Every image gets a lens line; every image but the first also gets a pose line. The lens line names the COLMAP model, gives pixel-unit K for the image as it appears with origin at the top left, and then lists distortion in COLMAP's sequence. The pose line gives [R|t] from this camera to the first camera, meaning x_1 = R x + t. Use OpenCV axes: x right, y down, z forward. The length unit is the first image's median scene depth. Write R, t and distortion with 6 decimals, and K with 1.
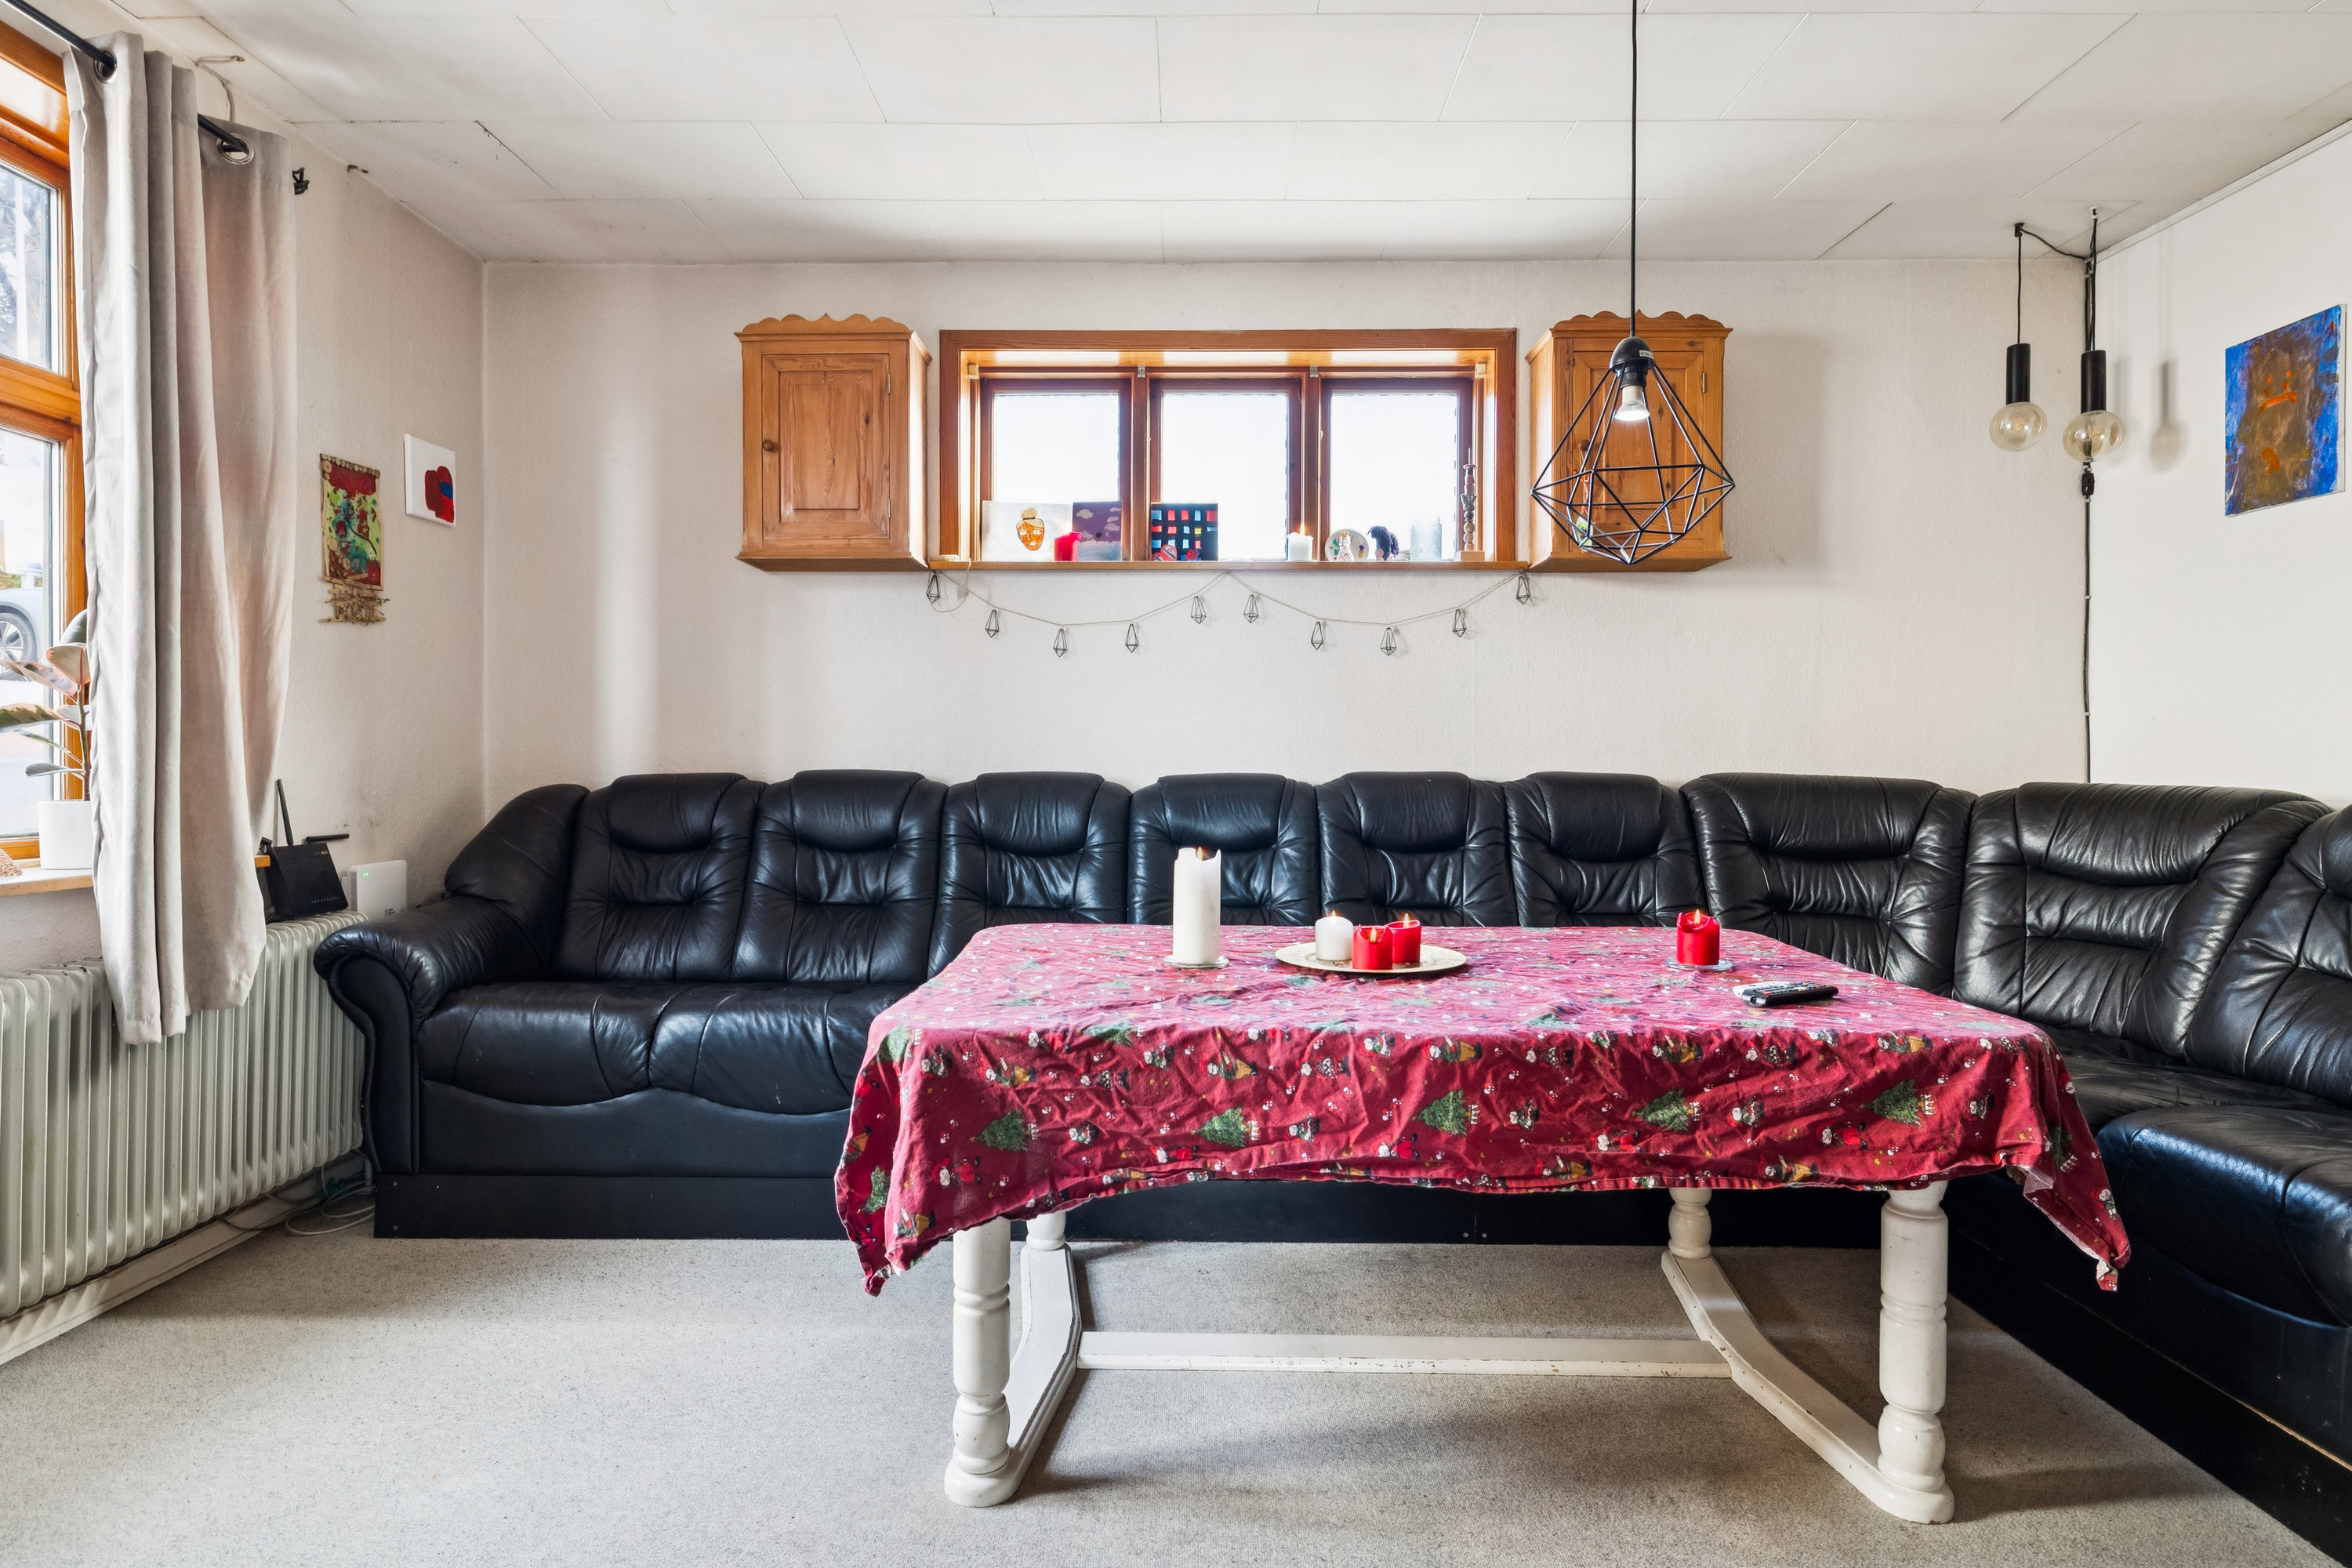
lens RADIAL K [[1269.7, 0, 1169.0], [0, 1269.7, 762.8], [0, 0, 1]] dist [0.002573, 0.000041]
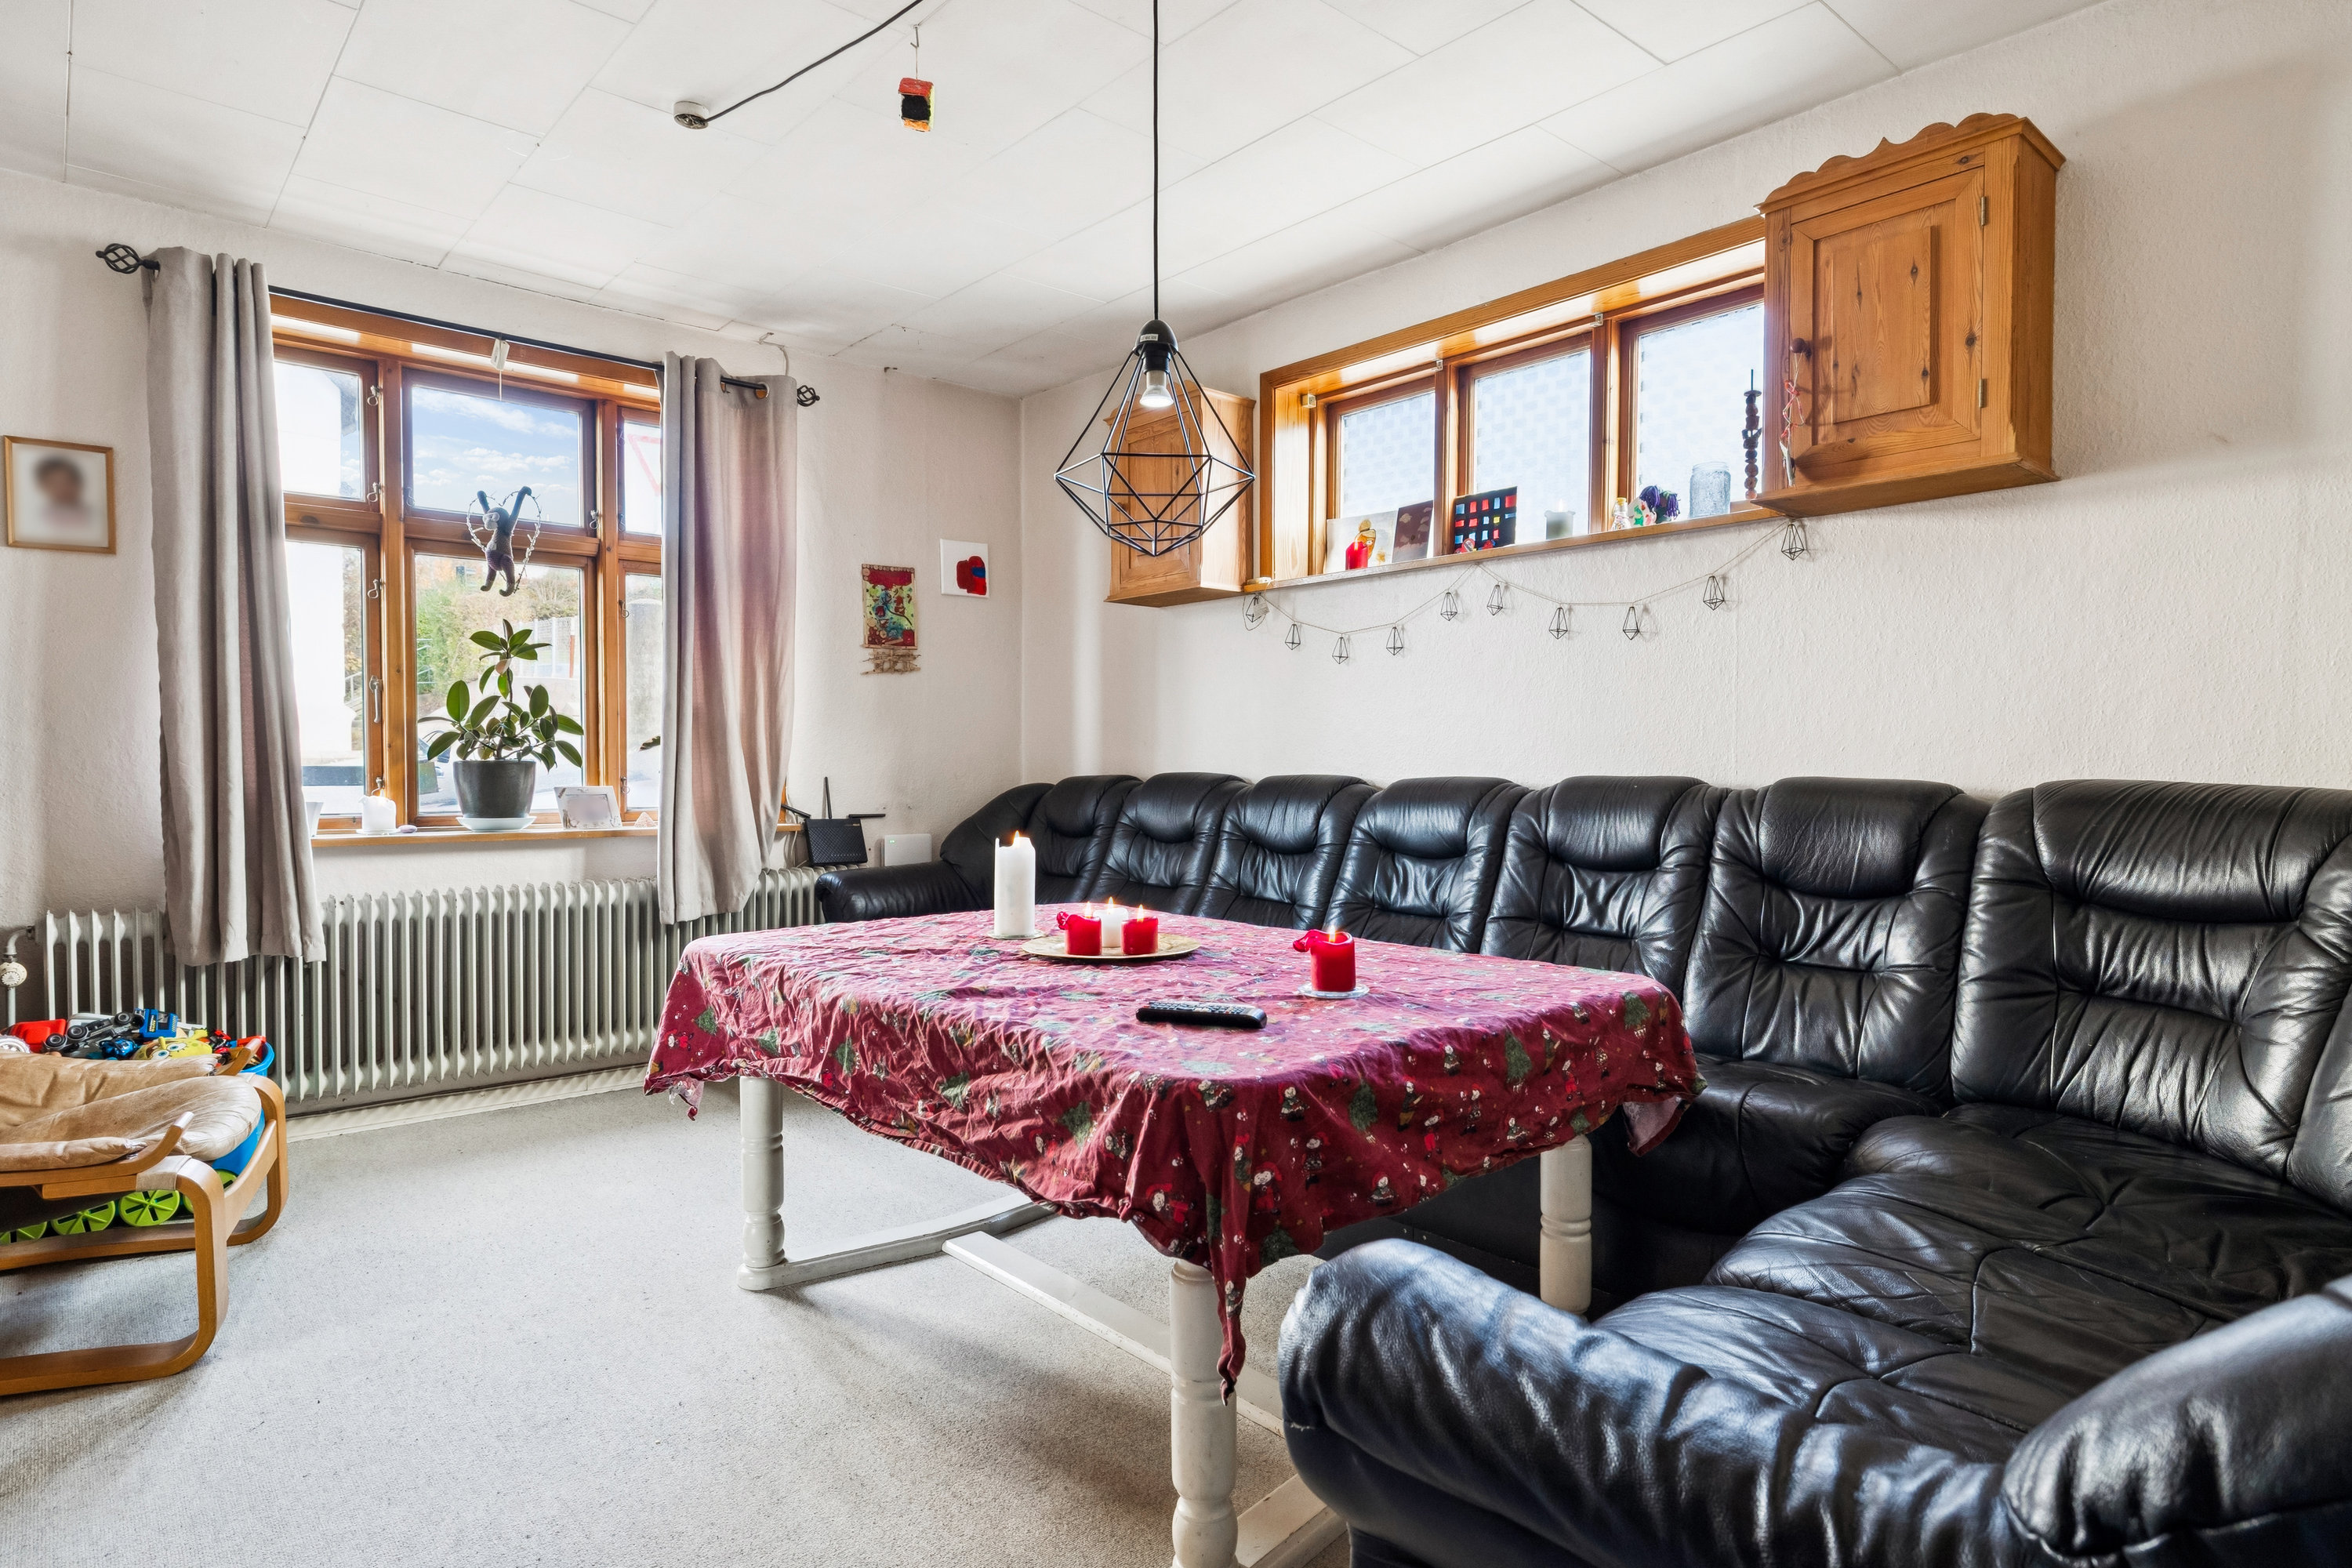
lens RADIAL K [[1292.2, 0, 1176.0], [0, 1292.2, 784.0], [0, 0, 1]] dist [0.001052, -0.000065]
pose [[0.671335, 0.008741, -0.741103, 0.643420], [-0.002231, 0.999950, 0.009773, 0.004548], [0.741151, -0.004908, 0.671321, 0.204348]]
